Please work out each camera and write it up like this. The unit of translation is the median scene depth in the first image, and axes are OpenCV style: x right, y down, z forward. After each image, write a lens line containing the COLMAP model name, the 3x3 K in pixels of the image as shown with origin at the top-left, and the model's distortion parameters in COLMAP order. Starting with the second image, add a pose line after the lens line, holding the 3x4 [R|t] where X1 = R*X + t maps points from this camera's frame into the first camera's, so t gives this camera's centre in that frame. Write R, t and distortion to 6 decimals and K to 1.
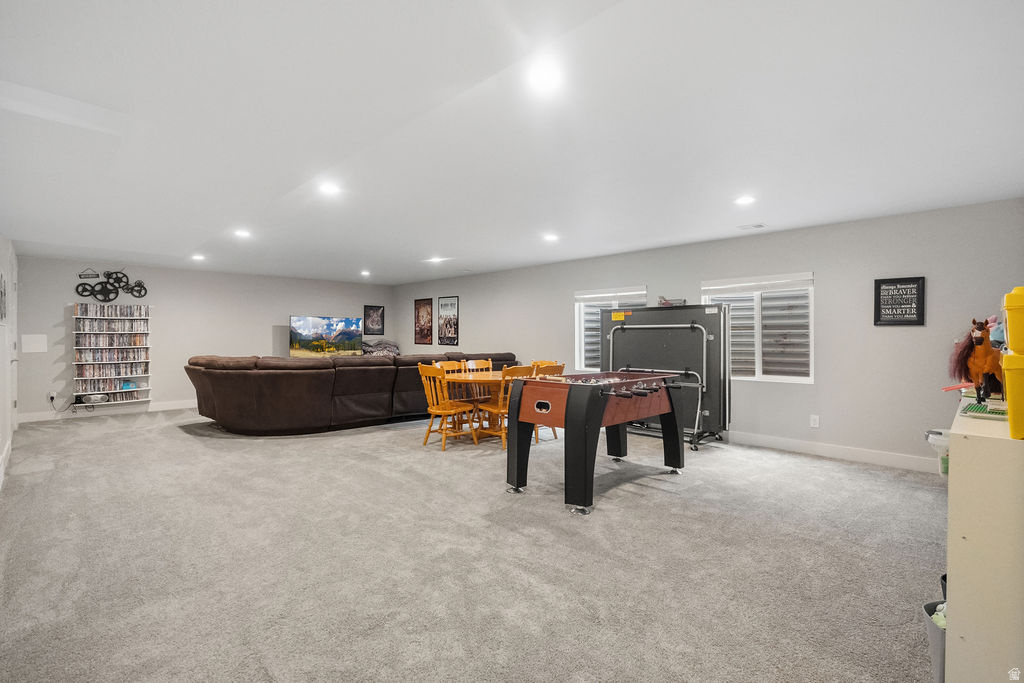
lens RADIAL K [[493.4, 0, 513.9], [0, 493.4, 336.3], [0, 0, 1]] dist [-0.030856, -0.000537]
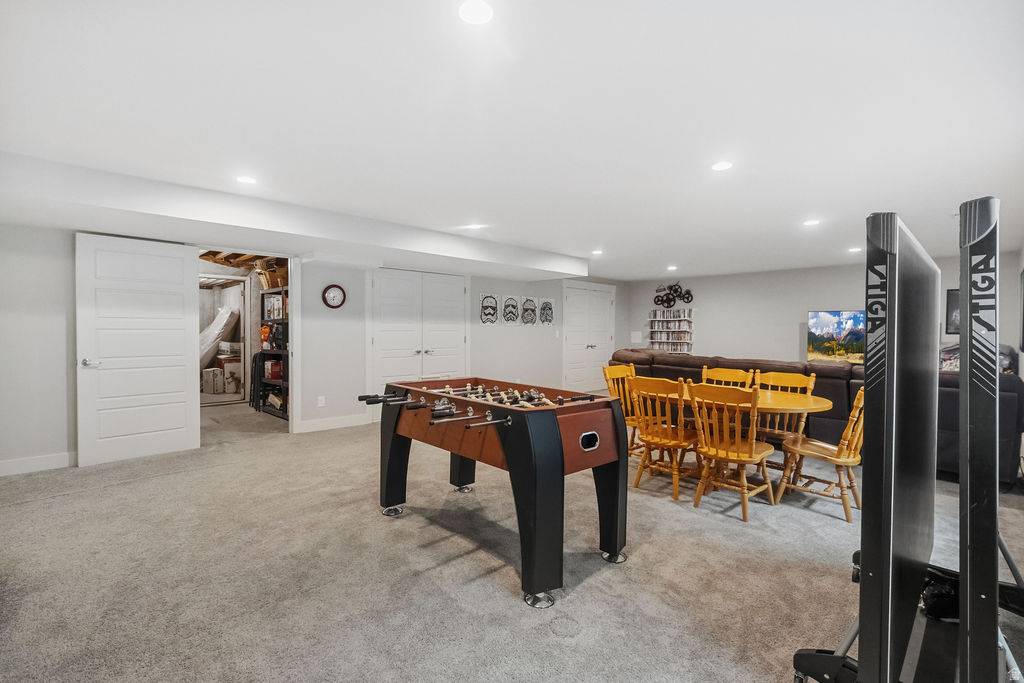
lens RADIAL K [[464.3, 0, 510.4], [0, 464.3, 335.2], [0, 0, 1]] dist [-0.005484, 0.000009]
pose [[-0.020484, 0.012997, -0.999706, 0.484738], [-0.017737, 0.999753, 0.013361, -0.003465], [0.999633, 0.018005, -0.020248, 0.582169]]
